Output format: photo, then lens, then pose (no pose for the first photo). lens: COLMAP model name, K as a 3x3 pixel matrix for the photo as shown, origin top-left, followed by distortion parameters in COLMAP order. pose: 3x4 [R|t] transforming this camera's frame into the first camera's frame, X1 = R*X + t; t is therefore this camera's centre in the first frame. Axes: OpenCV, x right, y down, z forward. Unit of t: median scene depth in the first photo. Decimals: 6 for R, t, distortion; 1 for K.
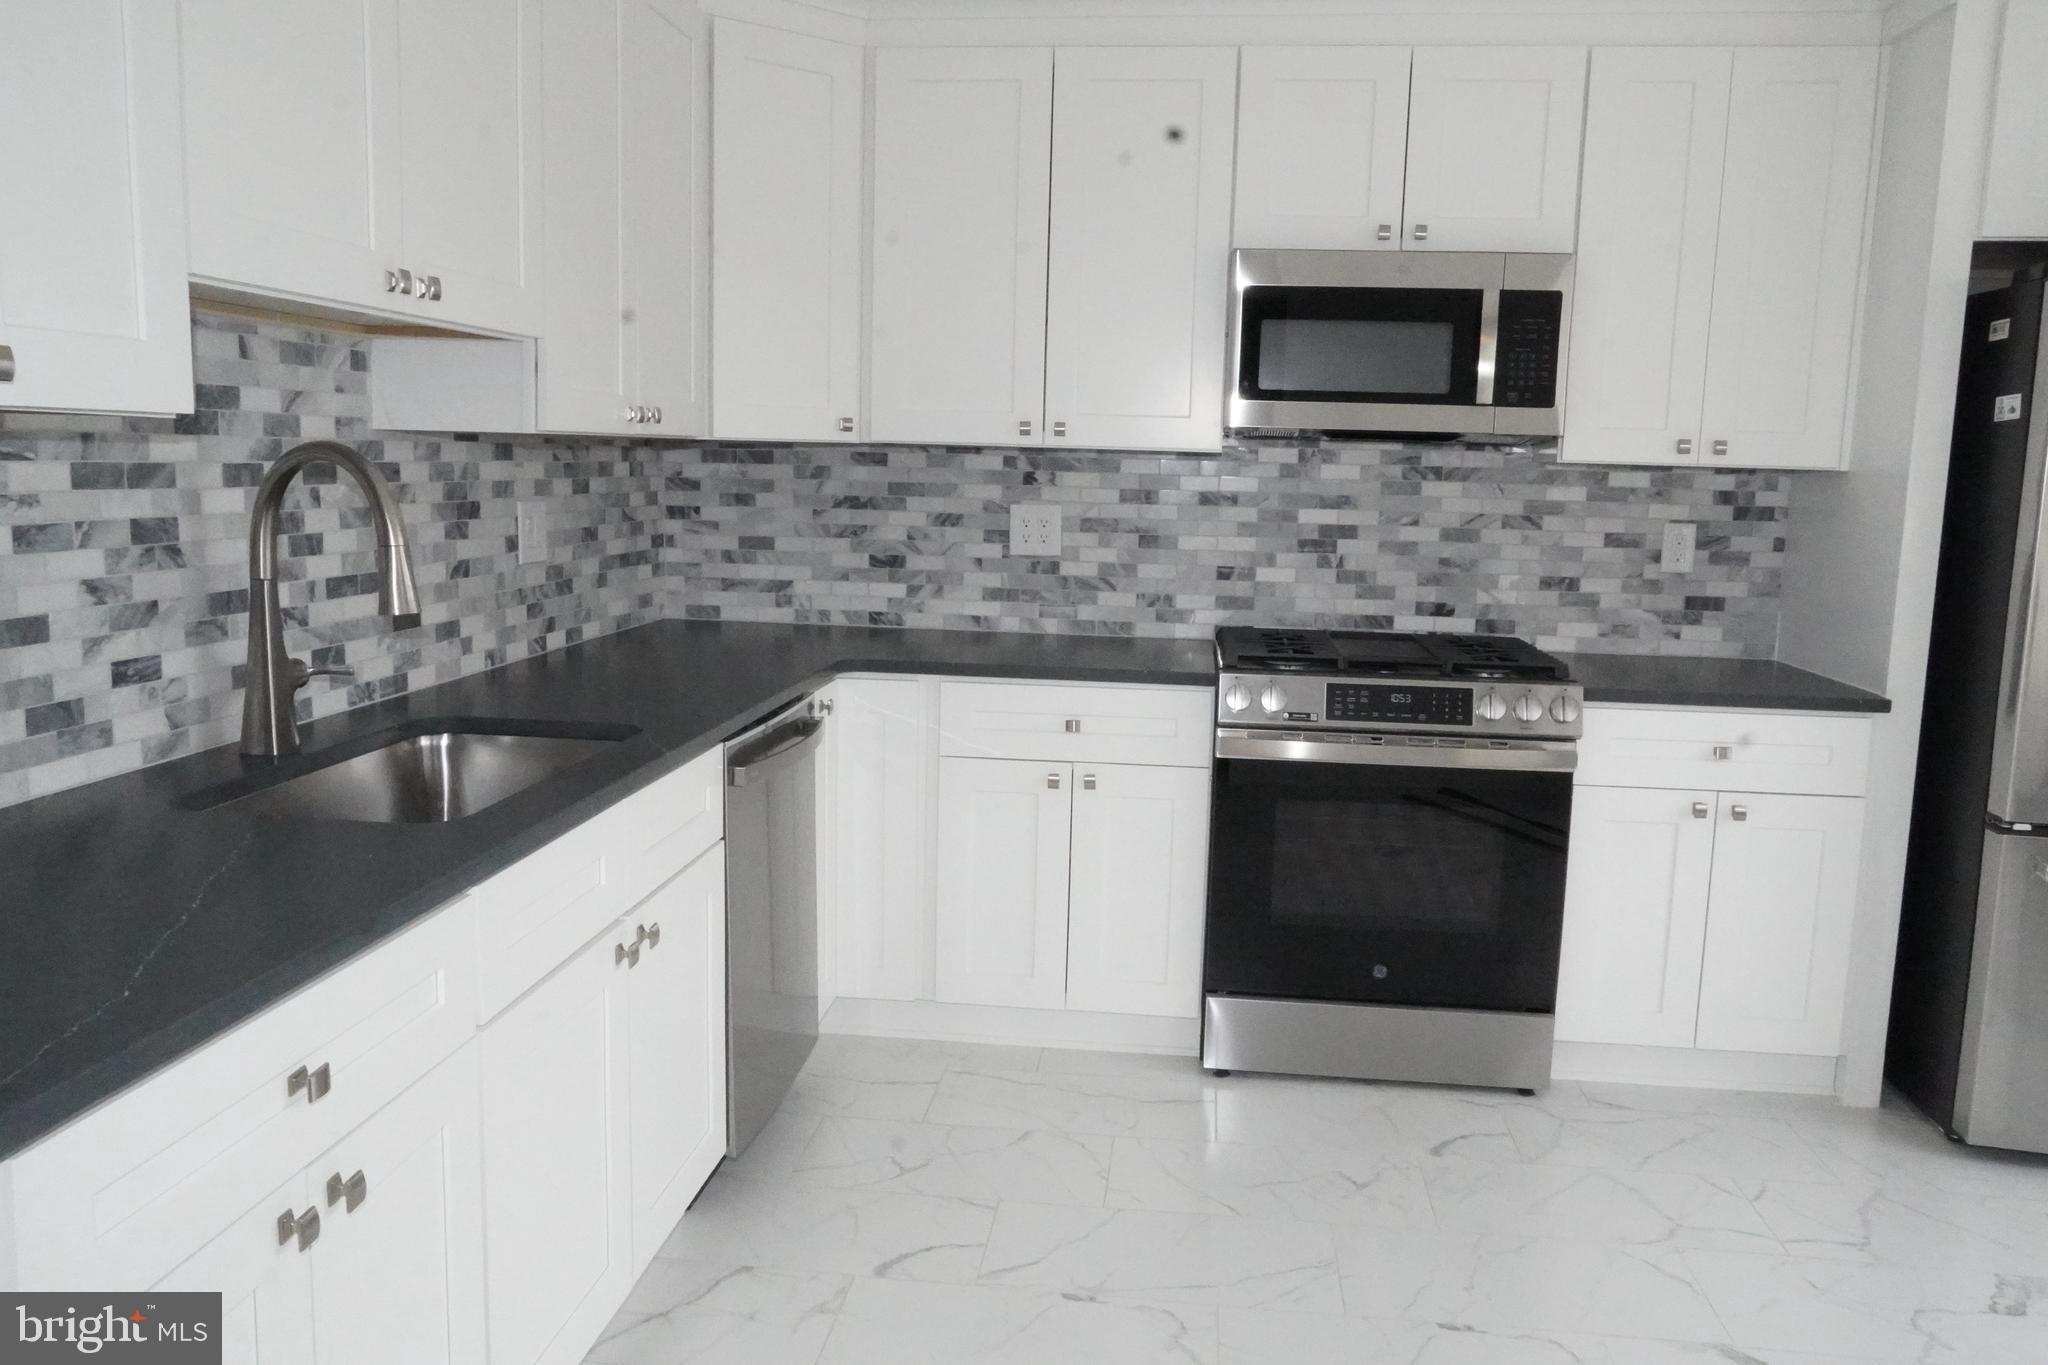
lens RADIAL K [[1522.2, 0, 1031.5], [0, 1522.2, 684.6], [0, 0, 1]] dist [-0.046132, 0.052805]
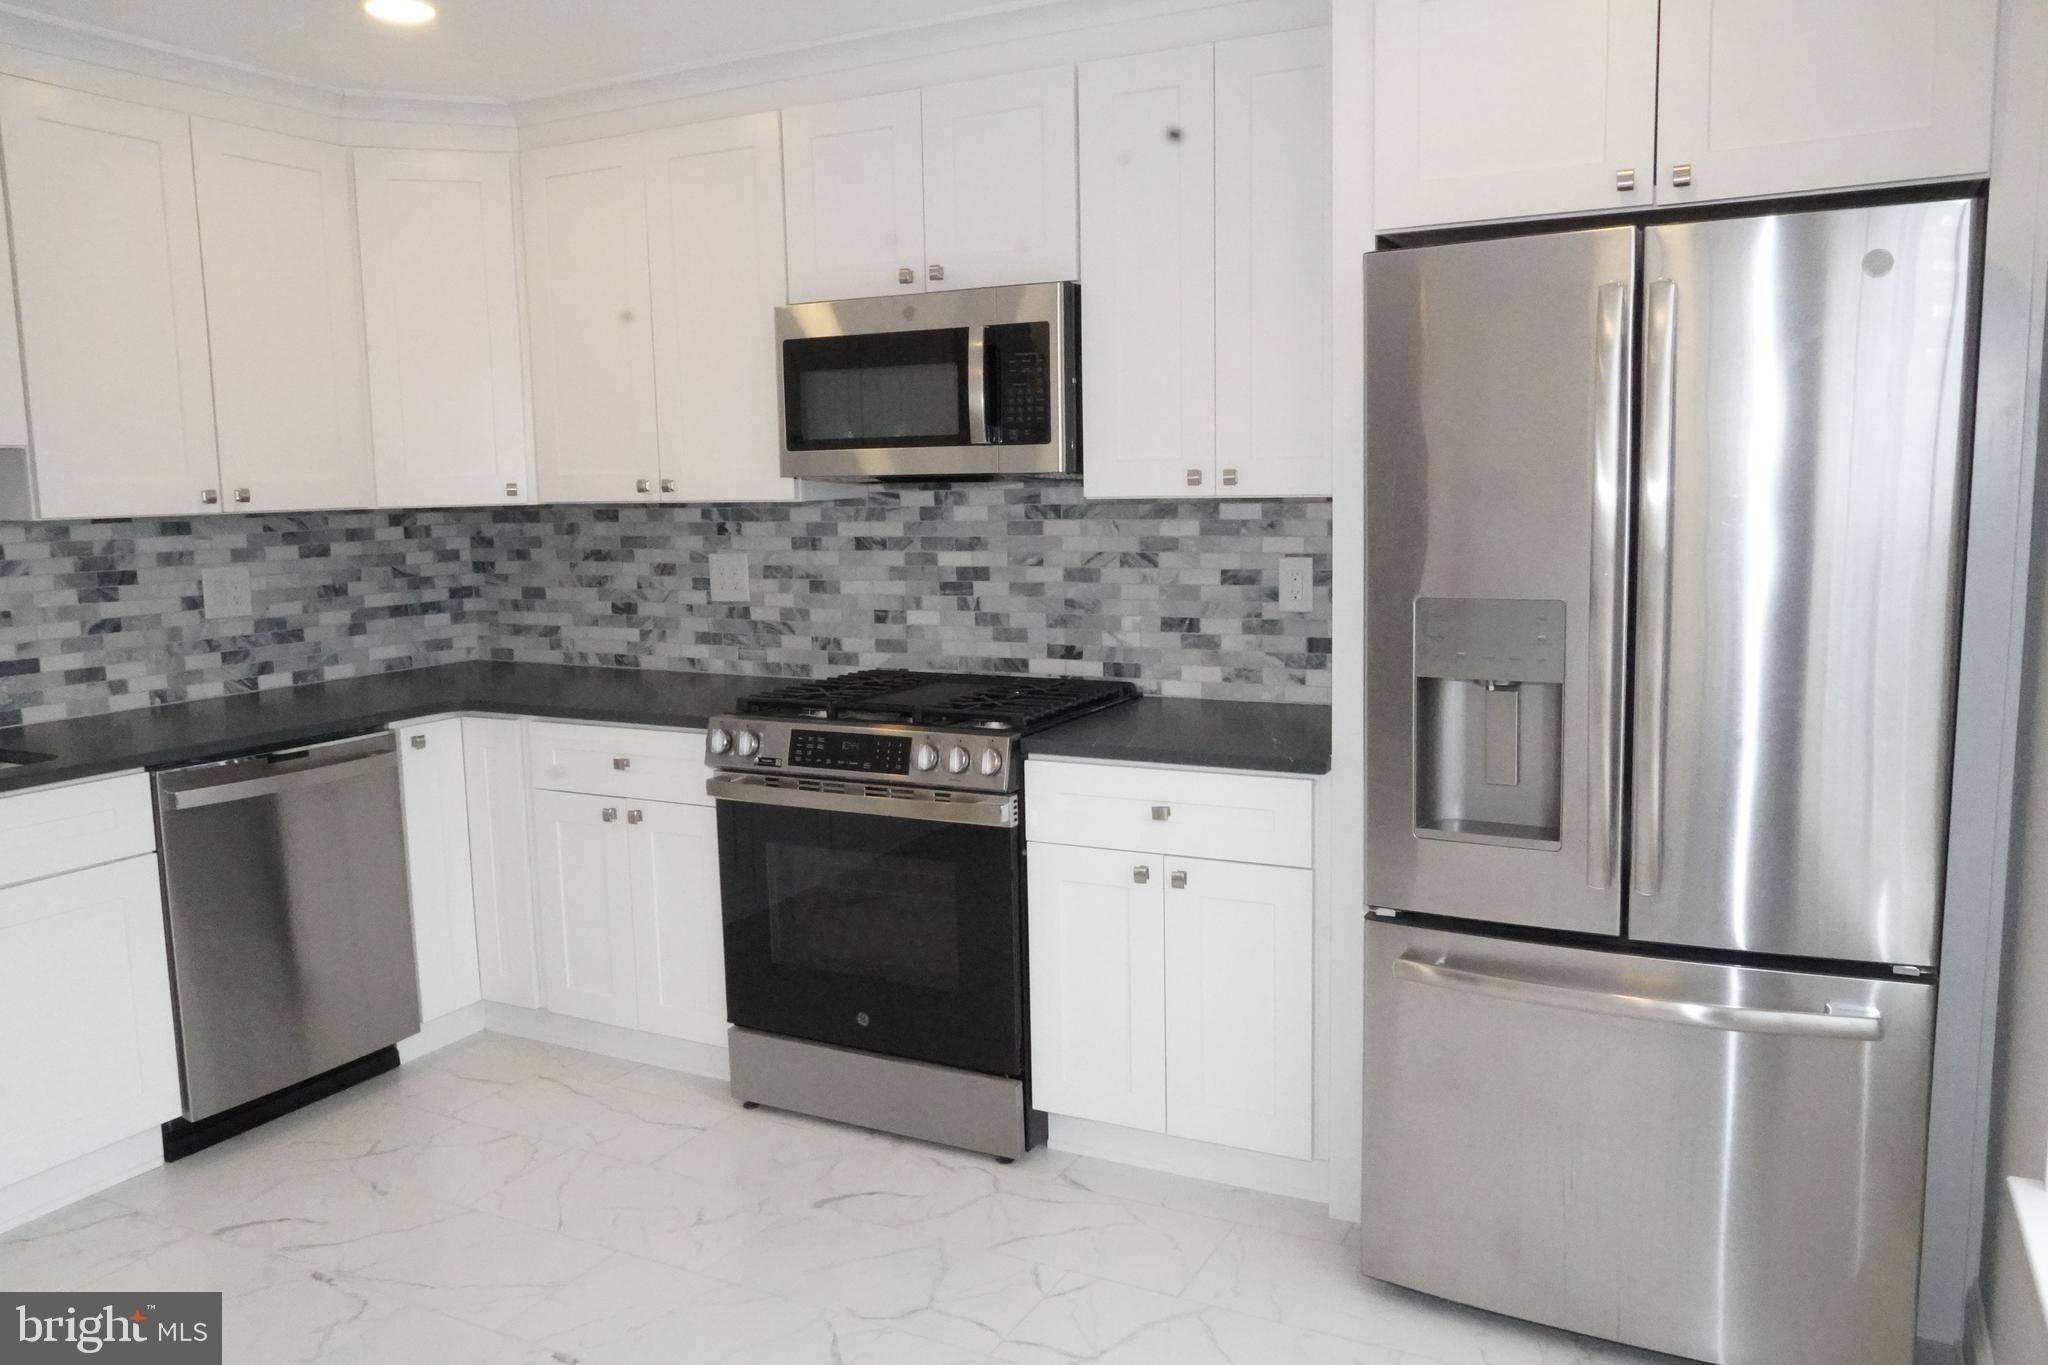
lens RADIAL K [[1522.2, 0, 1032.0], [0, 1522.2, 682.2], [0, 0, 1]] dist [-0.046132, 0.052805]
pose [[0.931939, 0.006323, -0.362560, 0.612886], [-0.012246, 0.999826, -0.014041, -0.017159], [0.362408, 0.017526, 0.931855, 0.095620]]
